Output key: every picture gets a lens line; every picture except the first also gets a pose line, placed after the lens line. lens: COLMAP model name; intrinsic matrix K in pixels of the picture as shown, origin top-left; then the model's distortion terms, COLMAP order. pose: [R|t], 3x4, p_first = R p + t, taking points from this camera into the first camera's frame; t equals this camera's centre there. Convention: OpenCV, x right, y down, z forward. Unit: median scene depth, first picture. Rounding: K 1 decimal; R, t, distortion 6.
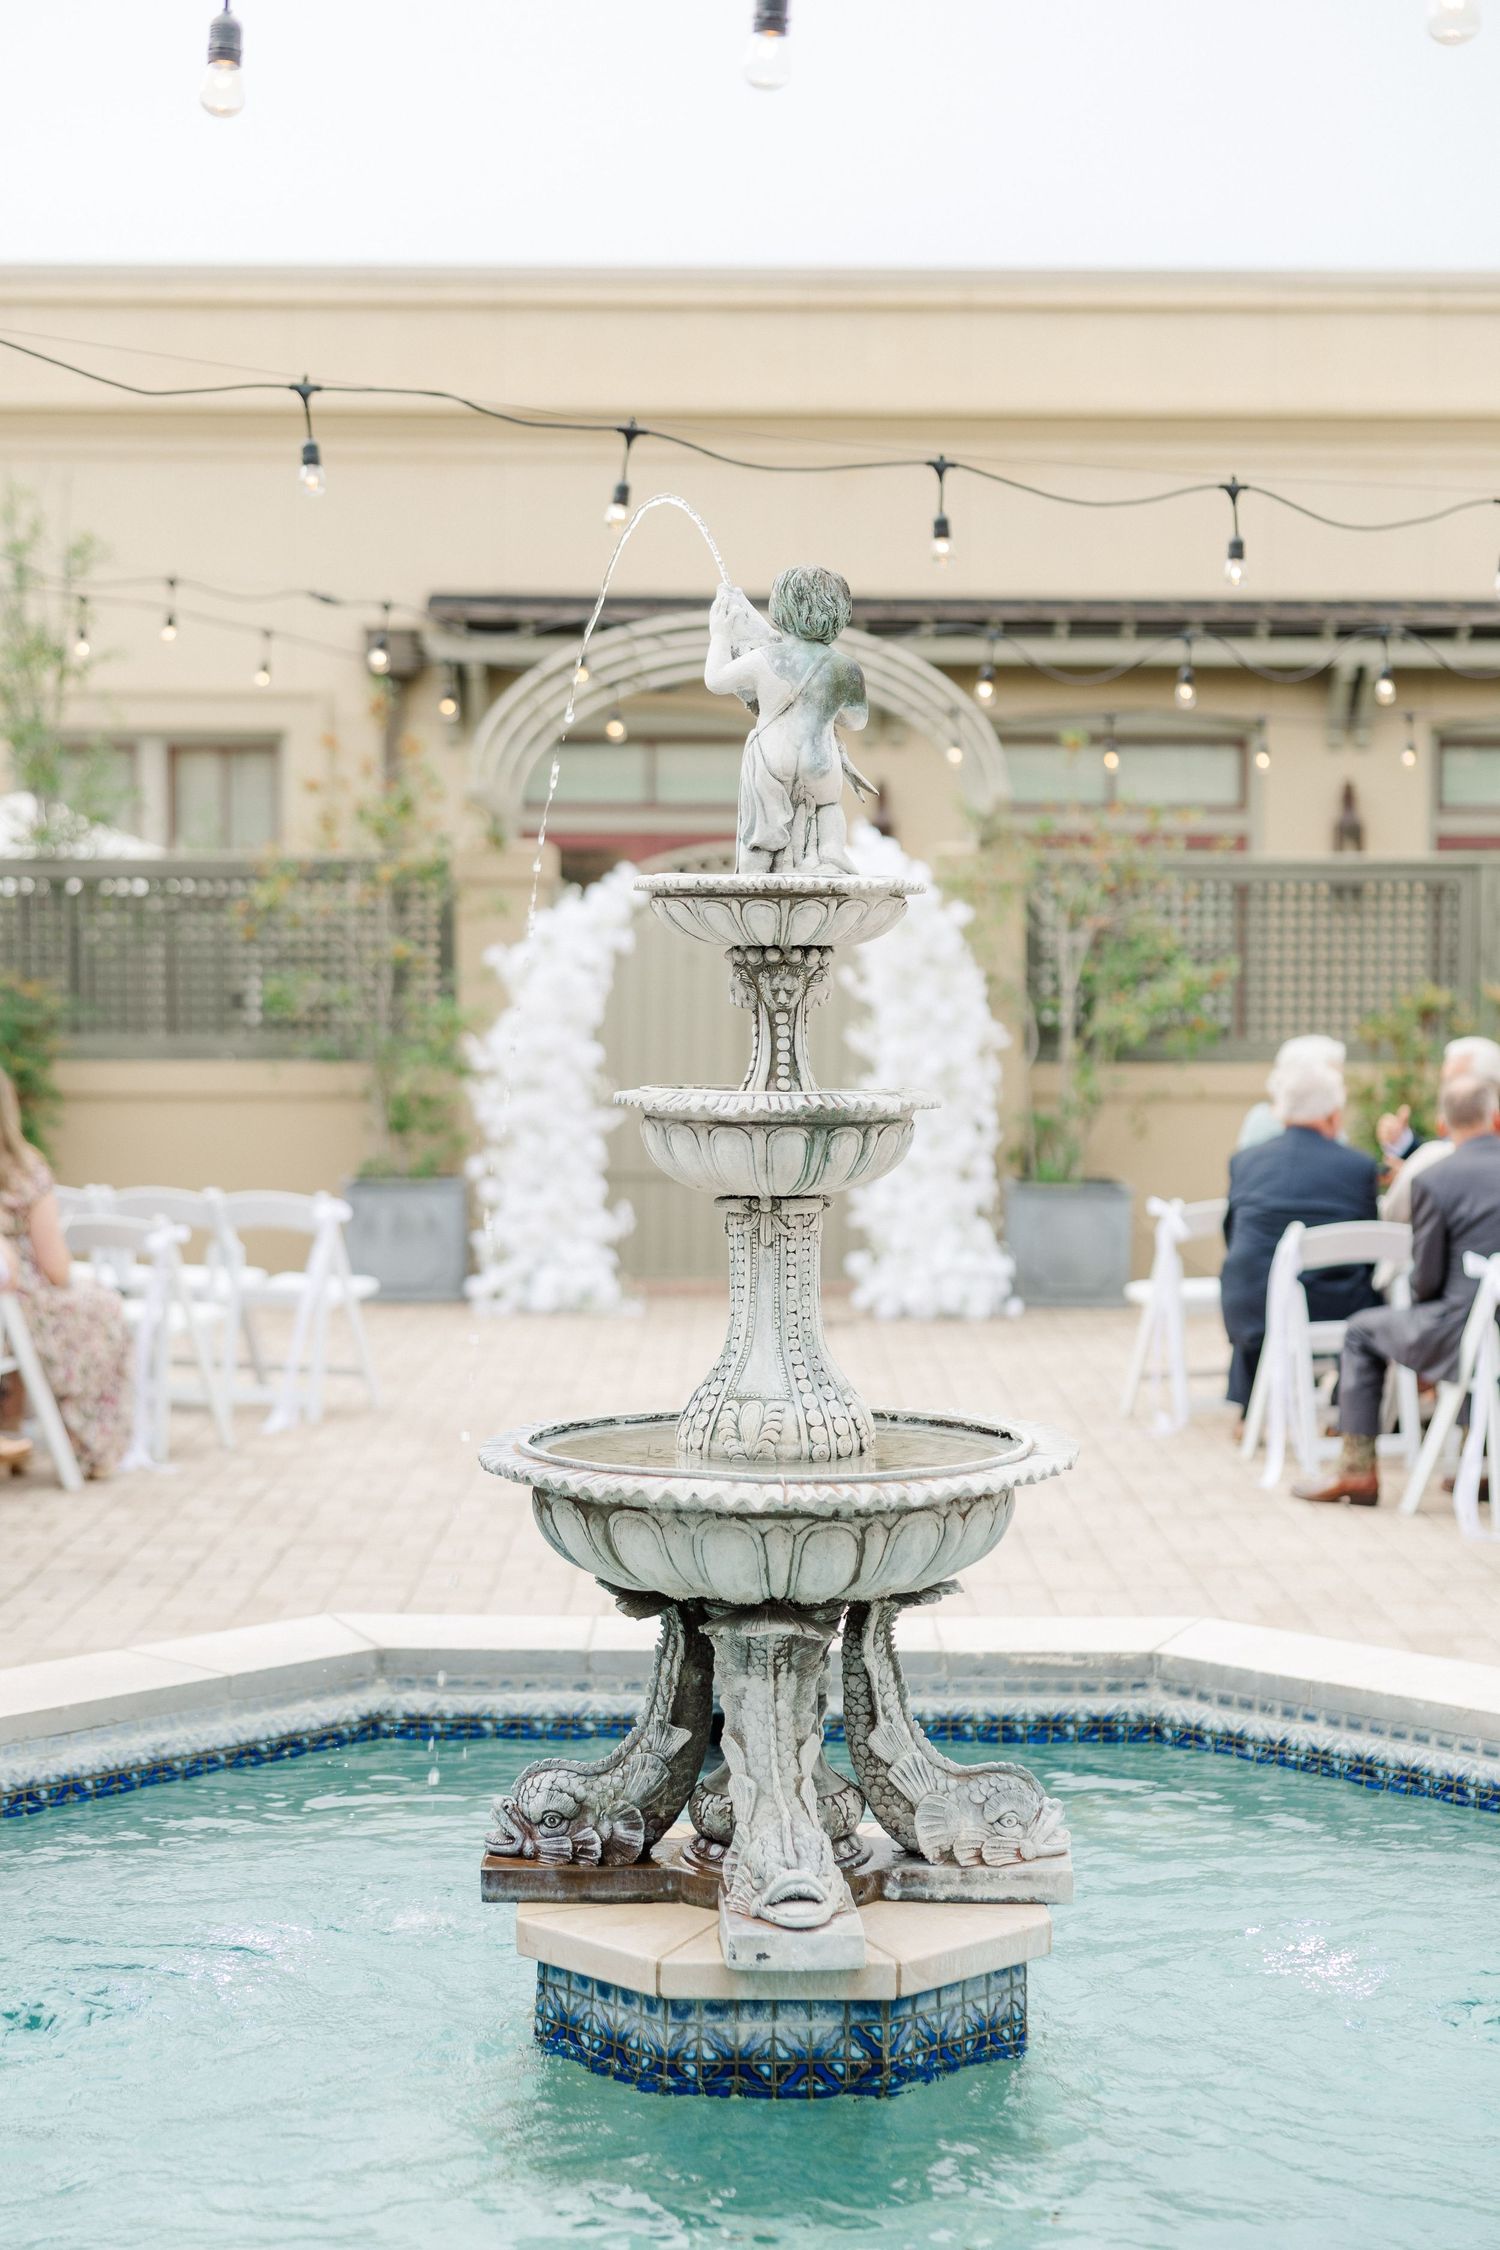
lens RADIAL K [[3479.8, 0, 750.0], [0, 3479.8, 1125.0], [0, 0, 1]] dist [0.007096, 0.013069]
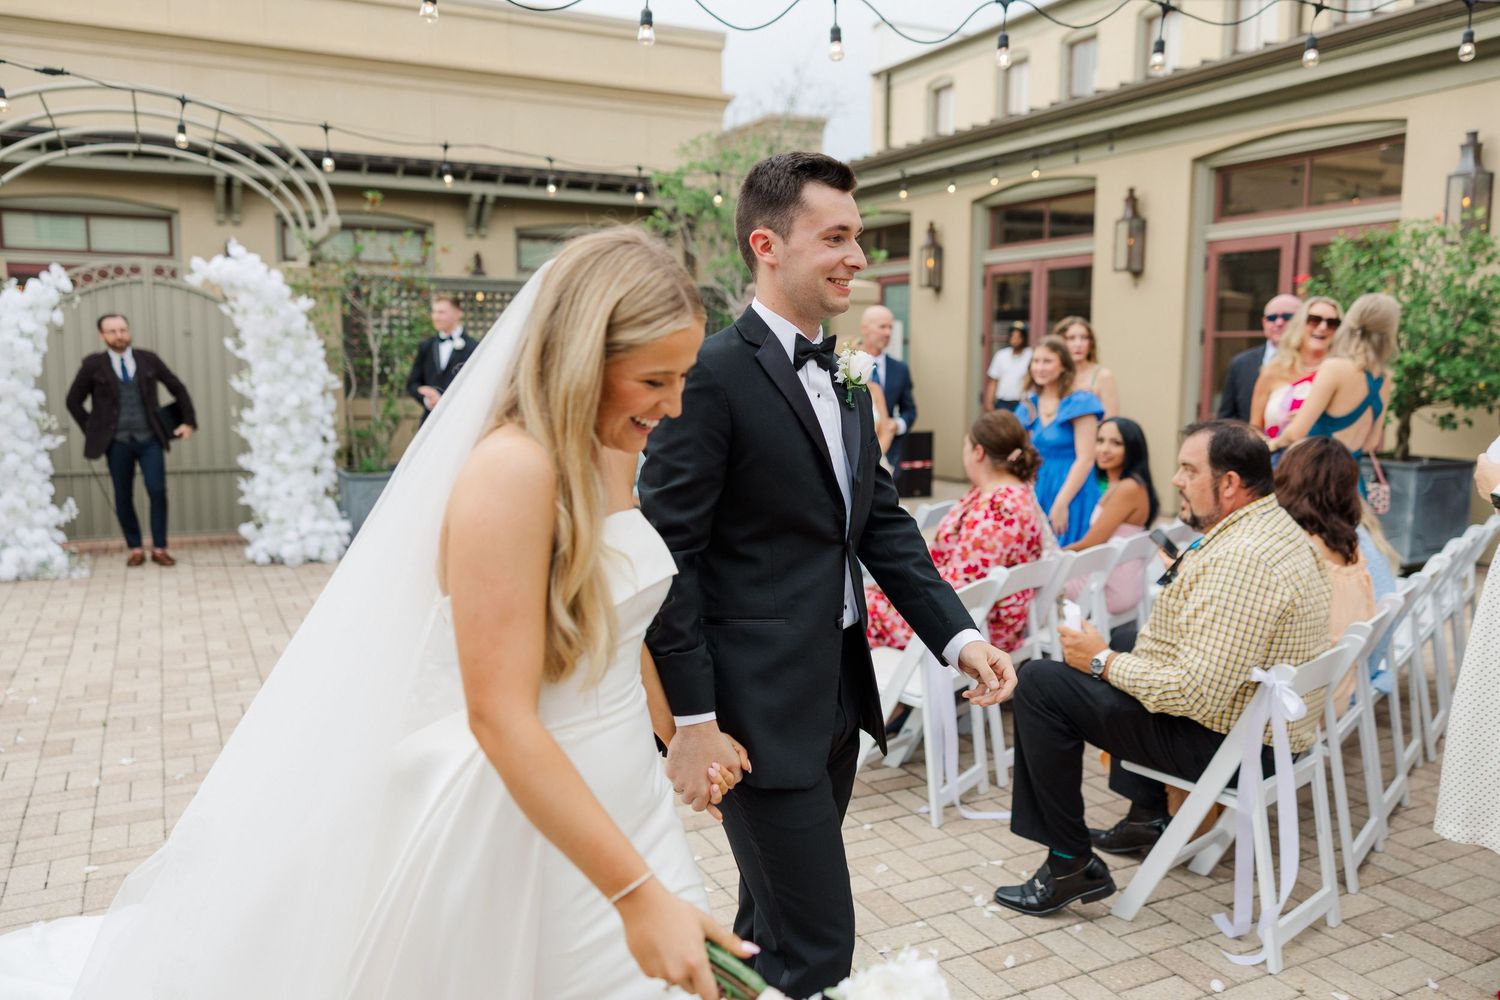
lens RADIAL K [[1170.4, 0, 750.0], [0, 1170.4, 500.0], [0, 0, 1]] dist [0.002506, 0.007419]
pose [[0.894685, -0.053646, 0.443464, 0.001045], [0.016797, 0.996101, 0.086610, -0.014964], [-0.446381, -0.070040, 0.892098, 0.435550]]
